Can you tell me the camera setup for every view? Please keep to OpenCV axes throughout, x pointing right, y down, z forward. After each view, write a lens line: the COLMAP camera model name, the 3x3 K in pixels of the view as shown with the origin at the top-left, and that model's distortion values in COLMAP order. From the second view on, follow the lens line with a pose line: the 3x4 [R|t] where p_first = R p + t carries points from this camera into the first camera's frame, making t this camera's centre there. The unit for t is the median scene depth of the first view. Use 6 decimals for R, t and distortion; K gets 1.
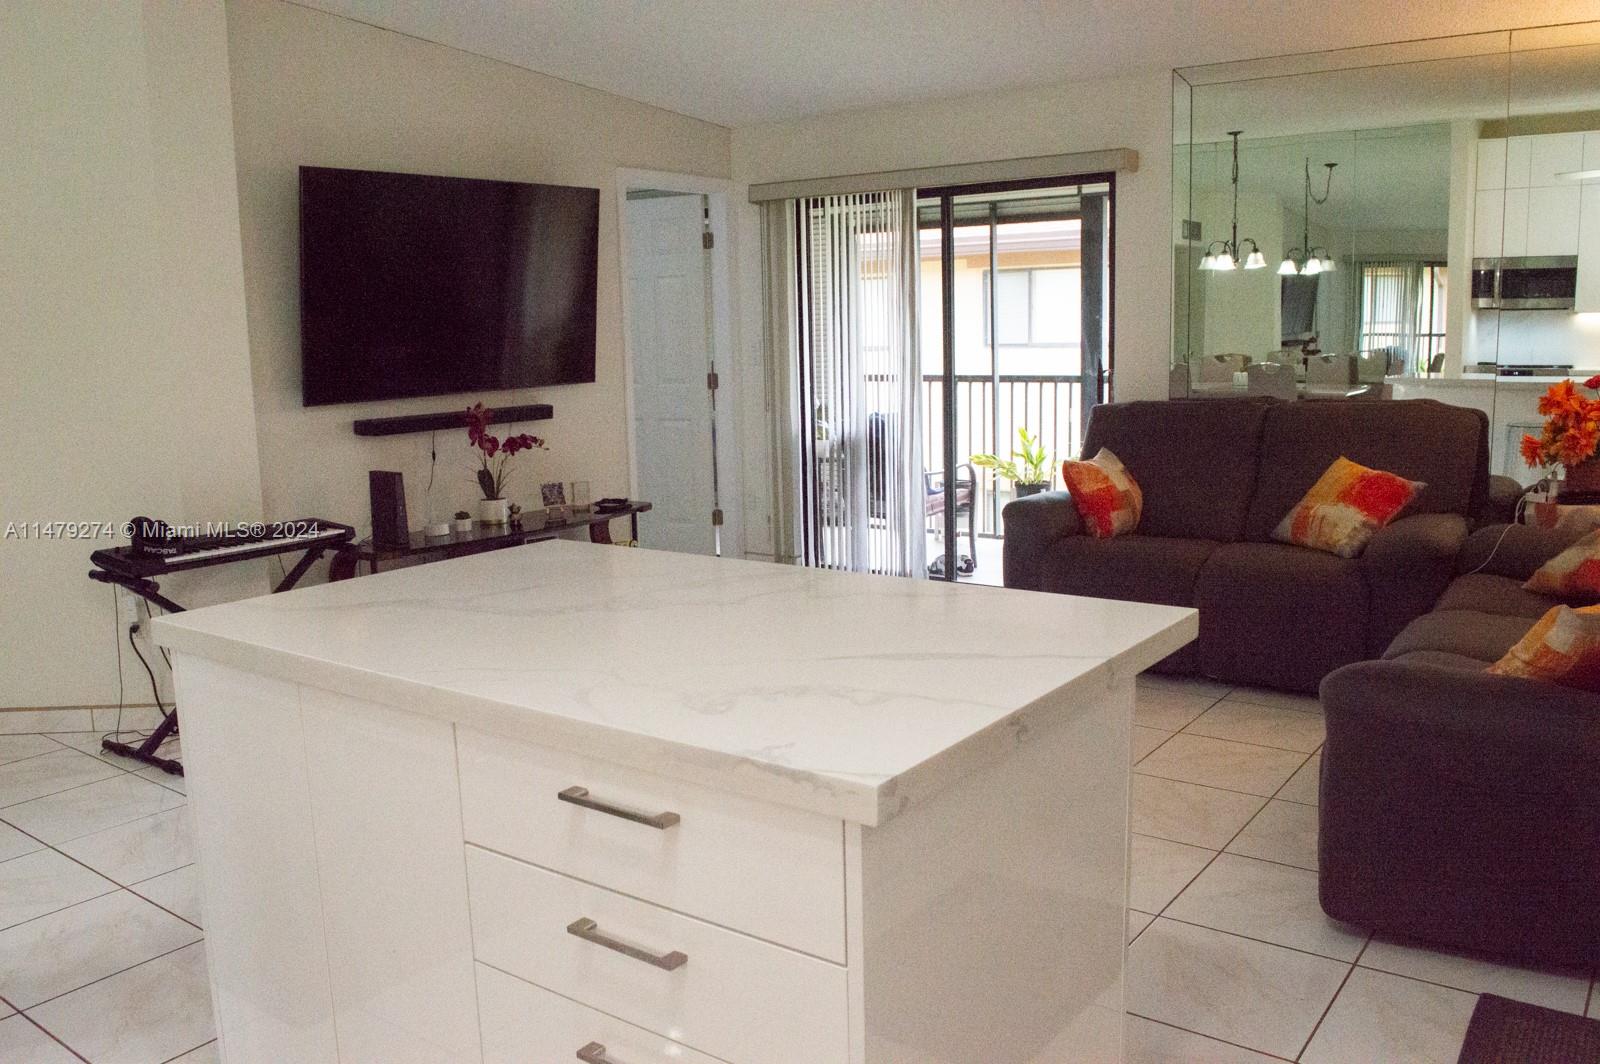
lens RADIAL K [[1275.9, 0, 800.5], [0, 1275.9, 526.0], [0, 0, 1]] dist [-0.080537, -0.007913]
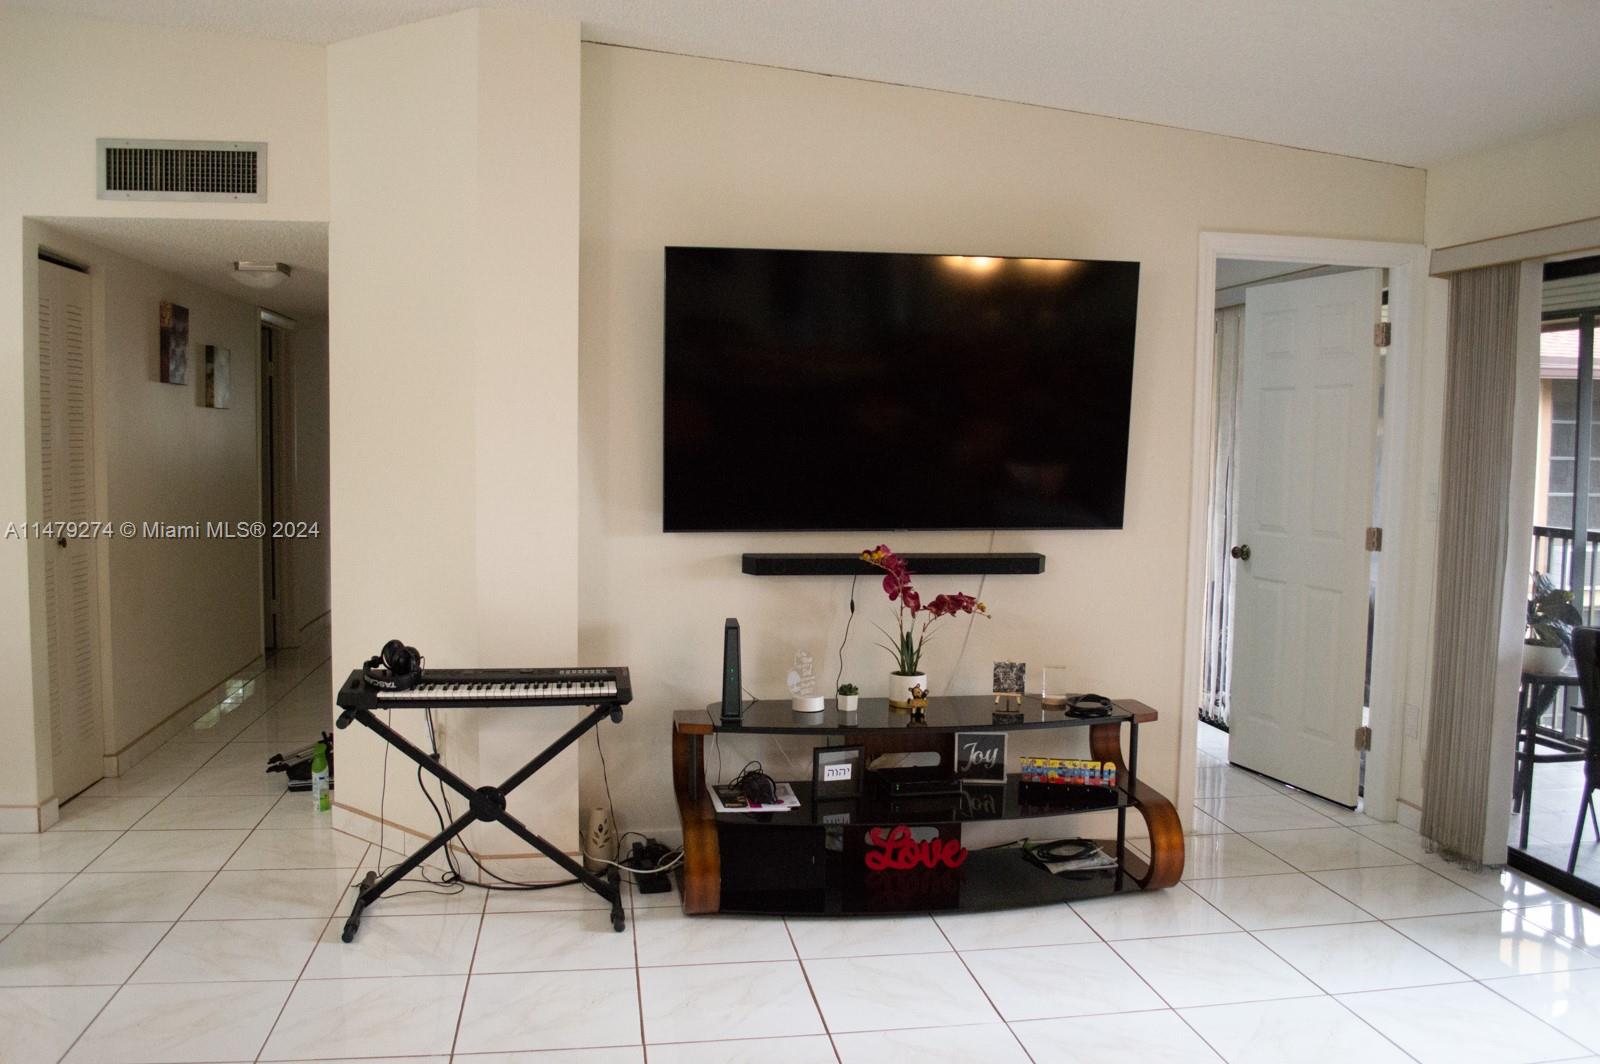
lens RADIAL K [[1275.9, 0, 803.2], [0, 1275.9, 542.8], [0, 0, 1]] dist [-0.080537, -0.007913]
pose [[0.719582, 0.087564, -0.688865, 0.228030], [-0.137273, 0.990379, -0.017504, -0.076223], [0.680704, 0.107158, 0.724678, 0.399114]]
